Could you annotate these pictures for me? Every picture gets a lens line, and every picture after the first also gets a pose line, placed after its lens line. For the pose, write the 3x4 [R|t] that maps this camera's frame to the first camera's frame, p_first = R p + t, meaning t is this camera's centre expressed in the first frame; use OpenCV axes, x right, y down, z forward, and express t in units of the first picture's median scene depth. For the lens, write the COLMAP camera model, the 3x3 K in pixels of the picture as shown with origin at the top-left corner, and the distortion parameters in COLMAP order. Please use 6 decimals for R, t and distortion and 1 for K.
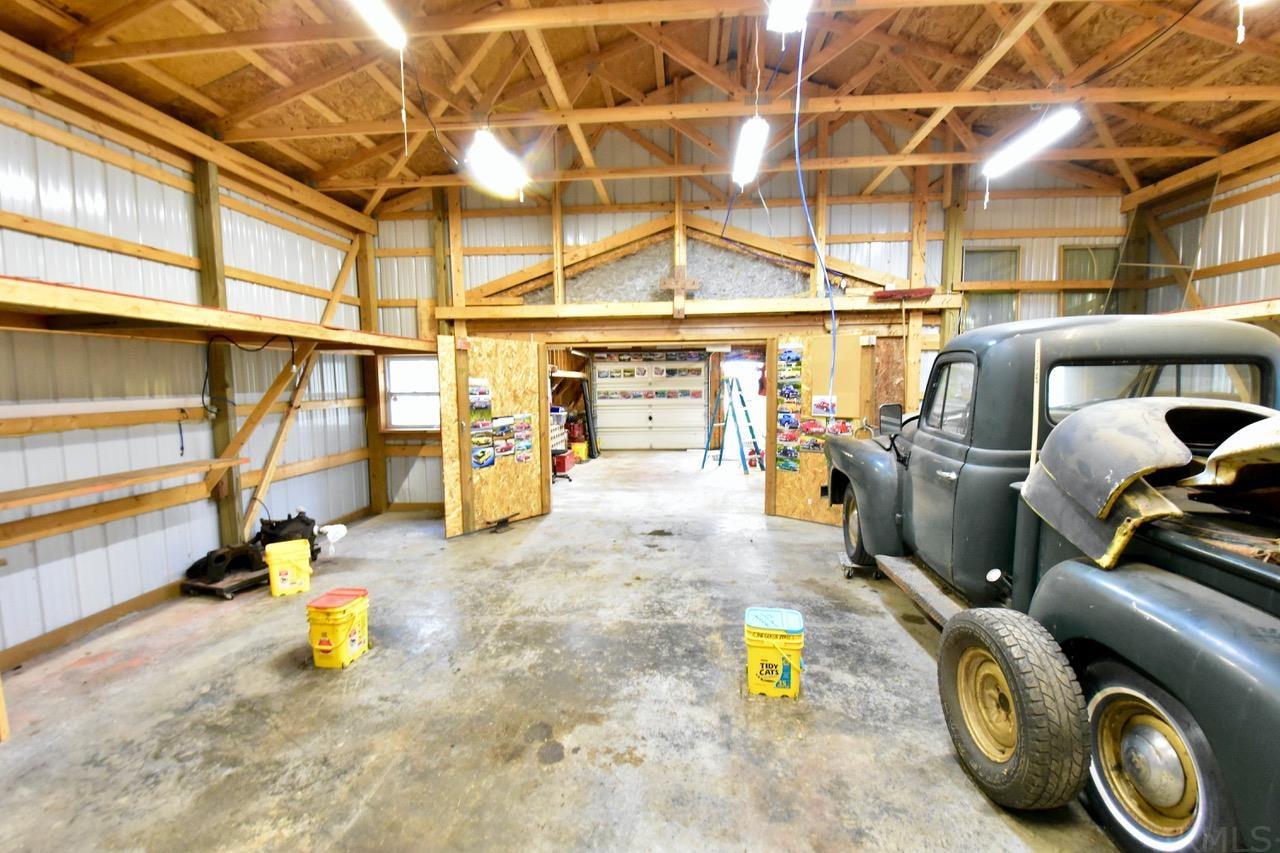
lens RADIAL K [[562.8, 0, 639.4], [0, 562.8, 431.5], [0, 0, 1]] dist [-0.016610, -0.006537]
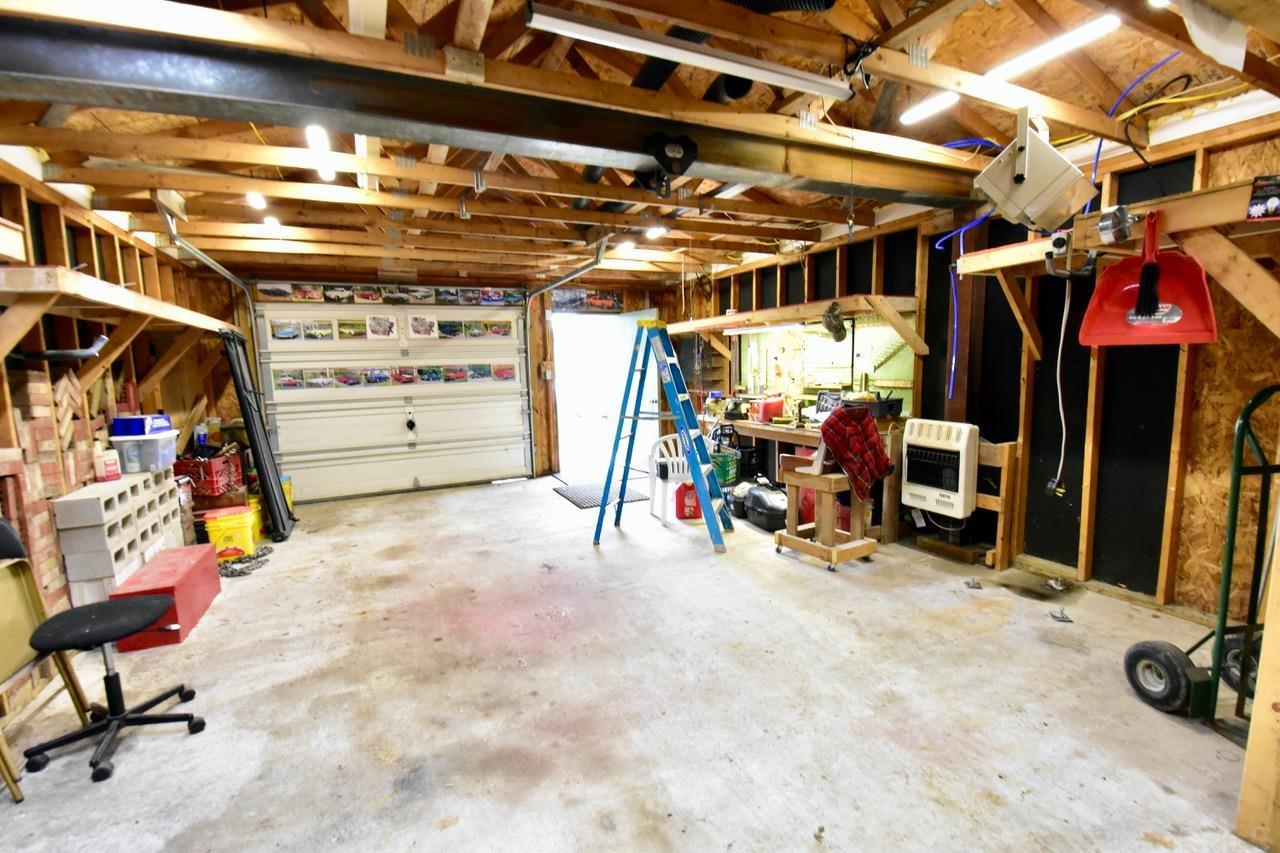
lens RADIAL K [[562.8, 0, 657.8], [0, 562.8, 435.3], [0, 0, 1]] dist [-0.016610, -0.006537]
pose [[0.853197, -0.074446, 0.516249, -0.047804], [0.058550, 0.997176, 0.047035, -0.025030], [-0.518293, -0.009904, 0.855146, 0.487598]]
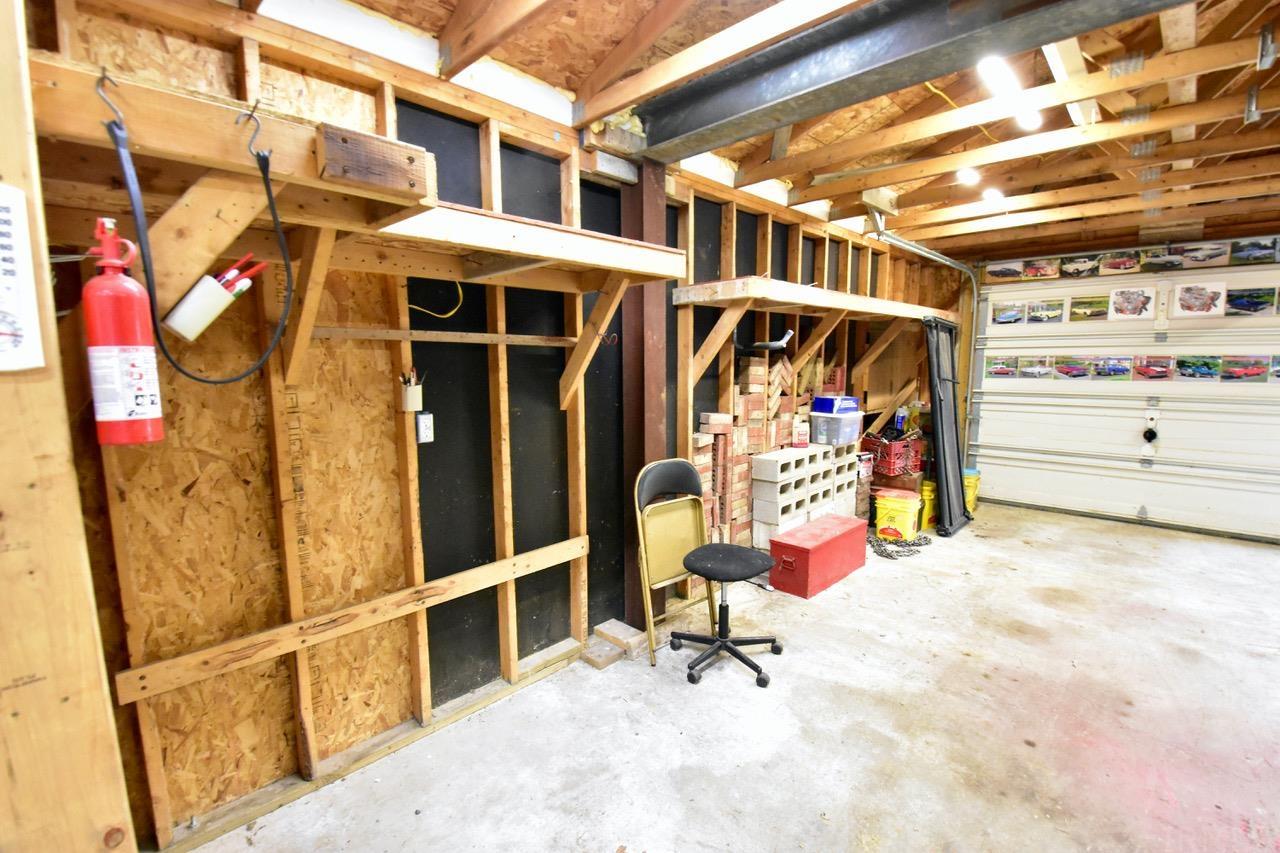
lens RADIAL K [[562.8, 0, 636.9], [0, 562.8, 435.7], [0, 0, 1]] dist [-0.016610, -0.006537]
pose [[0.764722, 0.093166, -0.637590, -0.005873], [-0.054803, 0.995311, 0.079707, -0.033416], [0.642026, -0.026012, 0.766242, 0.531539]]
